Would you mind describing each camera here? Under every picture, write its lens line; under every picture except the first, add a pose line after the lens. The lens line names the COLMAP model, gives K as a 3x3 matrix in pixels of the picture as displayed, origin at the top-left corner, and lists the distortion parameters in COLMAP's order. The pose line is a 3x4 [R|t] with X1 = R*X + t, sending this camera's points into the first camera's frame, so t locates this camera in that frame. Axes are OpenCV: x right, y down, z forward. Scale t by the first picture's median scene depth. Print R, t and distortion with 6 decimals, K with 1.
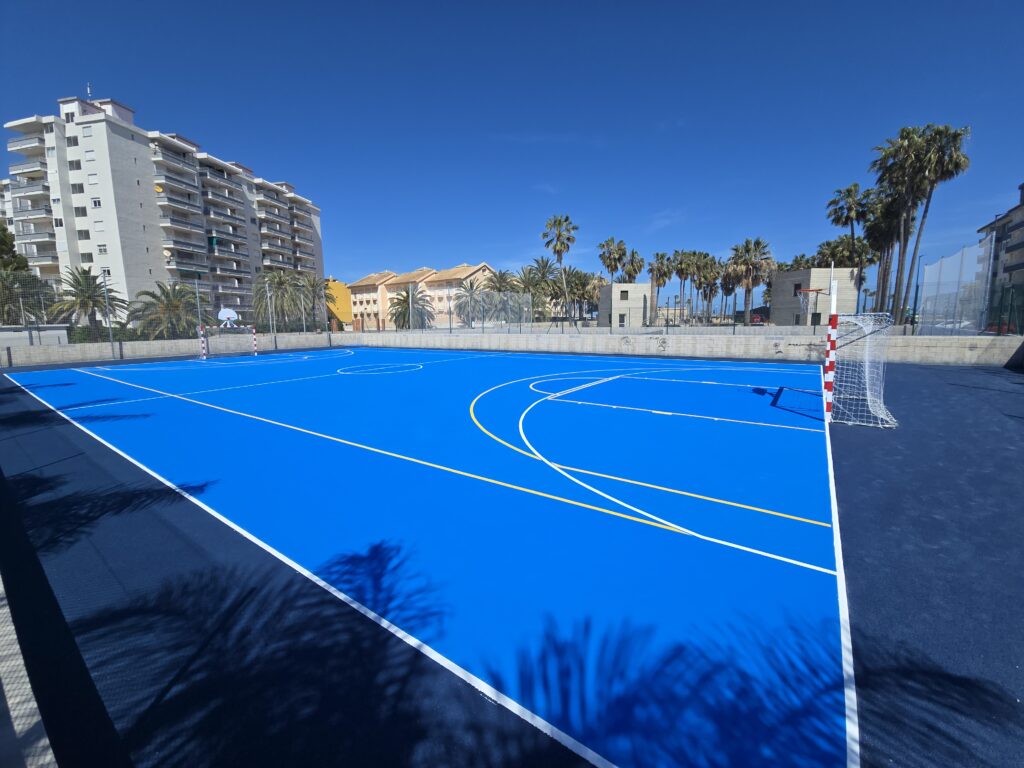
lens RADIAL K [[417.4, 0, 507.5], [0, 417.4, 379.8], [0, 0, 1]] dist [0.000947, -0.003193]
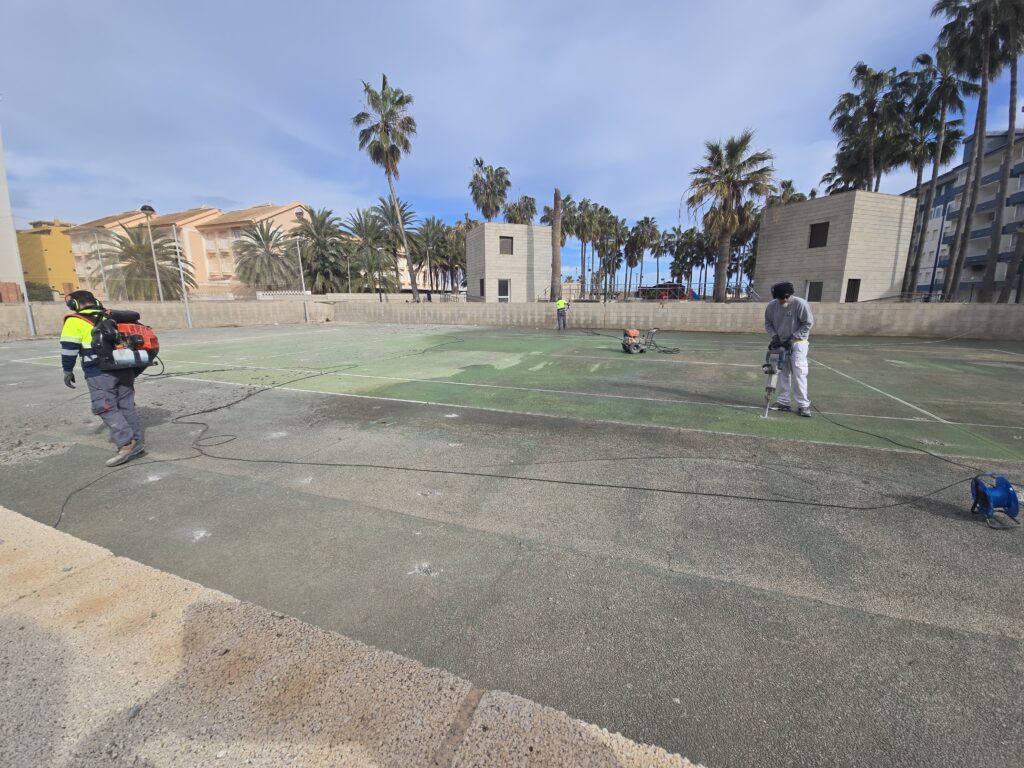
lens RADIAL K [[417.4, 0, 508.1], [0, 417.4, 384.8], [0, 0, 1]] dist [0.000947, -0.003193]
pose [[0.966715, -0.034978, 0.253453, 0.111436], [0.019019, 0.997694, 0.065149, -0.044218], [-0.255147, -0.058160, 0.965151, 0.375388]]
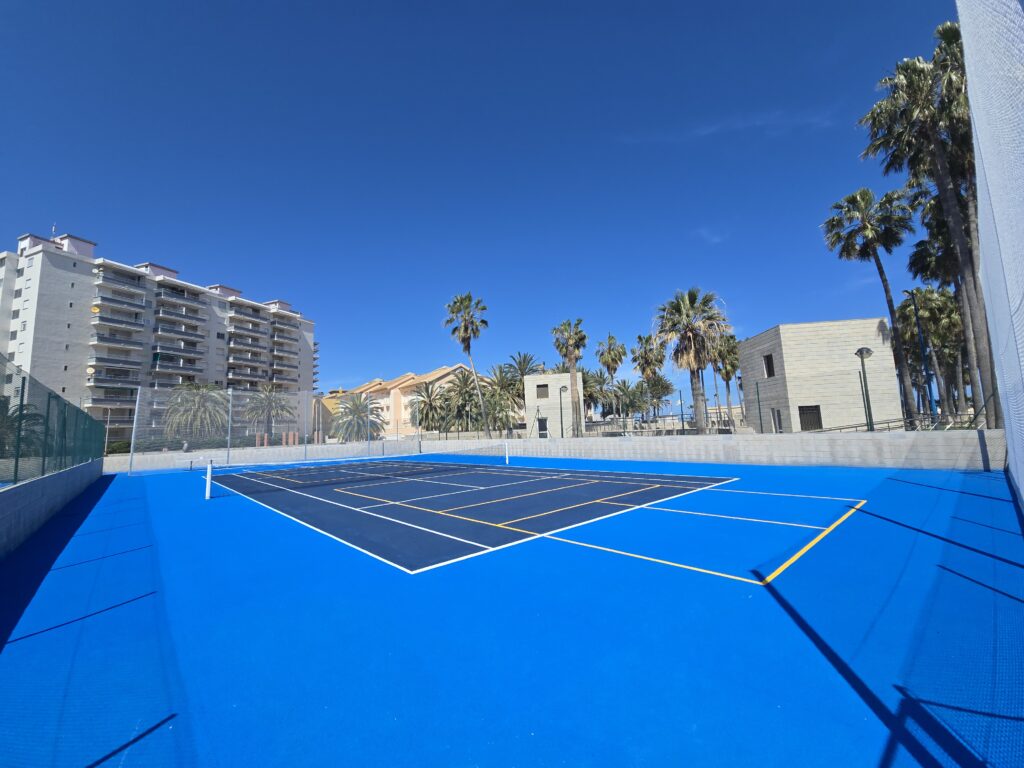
lens RADIAL K [[417.4, 0, 511.3], [0, 417.4, 383.1], [0, 0, 1]] dist [0.000947, -0.003193]
pose [[0.976936, -0.049364, -0.207748, 0.309256], [-0.002604, 0.970084, -0.242755, -0.038094], [0.213517, 0.237697, 0.947582, 0.267648]]
